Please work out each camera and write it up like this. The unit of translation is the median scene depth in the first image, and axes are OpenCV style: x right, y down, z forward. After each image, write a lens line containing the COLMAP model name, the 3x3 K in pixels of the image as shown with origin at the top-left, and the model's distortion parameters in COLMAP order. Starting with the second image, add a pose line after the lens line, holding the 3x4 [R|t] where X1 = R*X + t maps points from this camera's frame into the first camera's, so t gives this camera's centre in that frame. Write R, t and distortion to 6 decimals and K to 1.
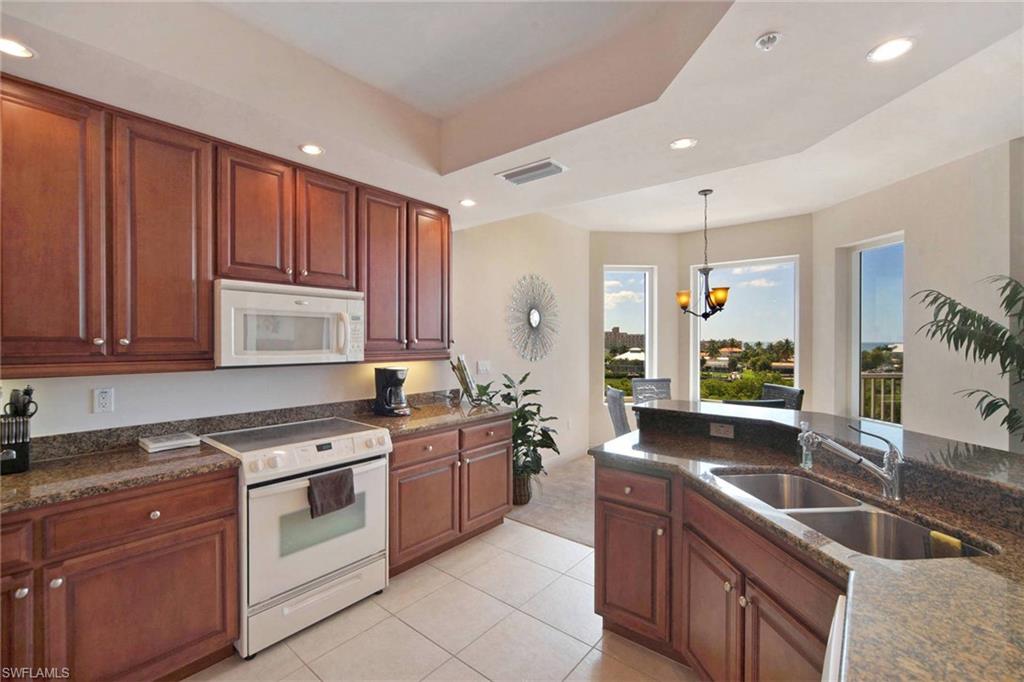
lens RADIAL K [[441.2, 0, 510.1], [0, 441.2, 338.9], [0, 0, 1]] dist [0.000041, 0.000134]
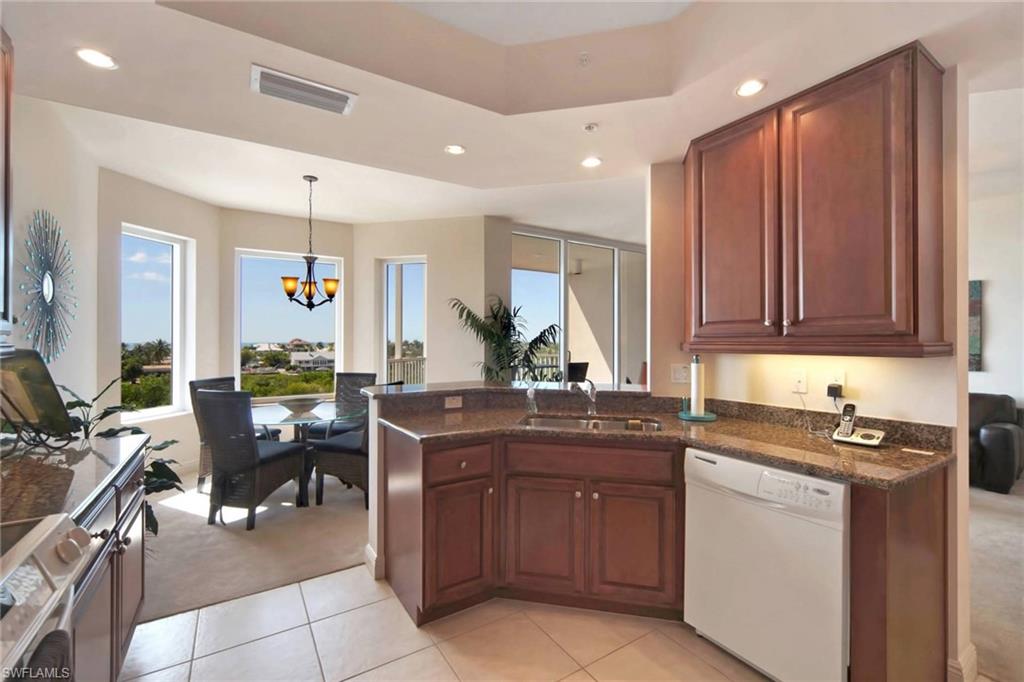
lens RADIAL K [[441.2, 0, 510.1], [0, 441.2, 338.9], [0, 0, 1]] dist [0.000041, 0.000134]
pose [[0.312944, 0.000139, 0.949771, -0.357929], [0.001806, 0.999998, -0.000741, 0.023443], [-0.949770, 0.001947, 0.312943, 0.291882]]
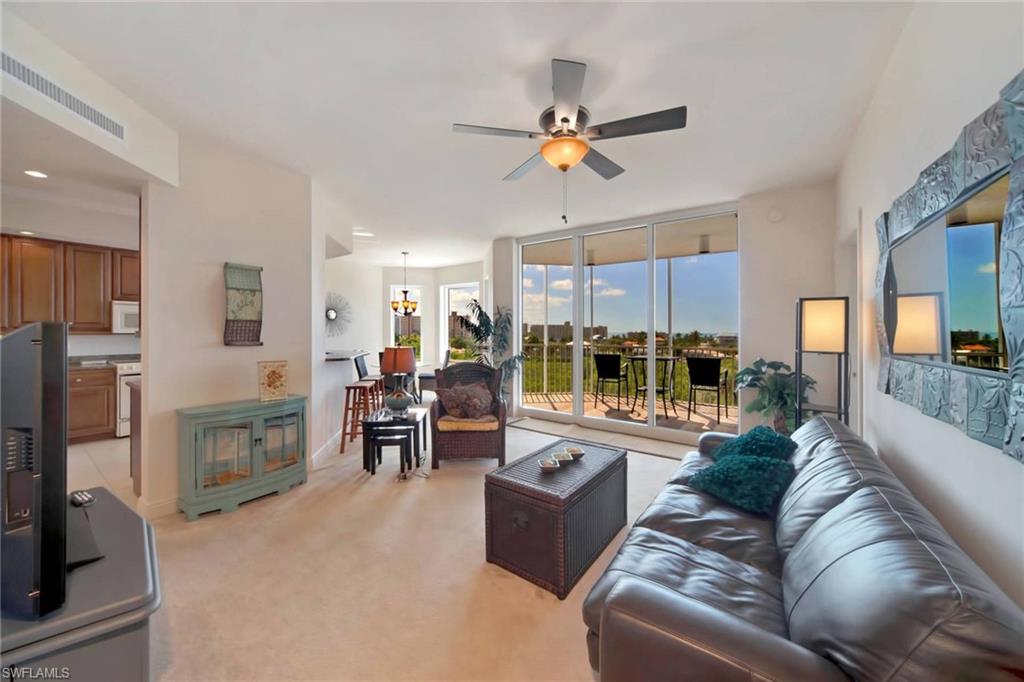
lens RADIAL K [[361.0, 0, 509.8], [0, 361.0, 329.3], [0, 0, 1]] dist [0.000408, 0.000130]
pose [[0.998050, 0.001081, 0.062417, 0.235693], [-0.000851, 0.999993, -0.003721, 0.006603], [-0.062421, 0.003661, 0.998043, -0.196081]]
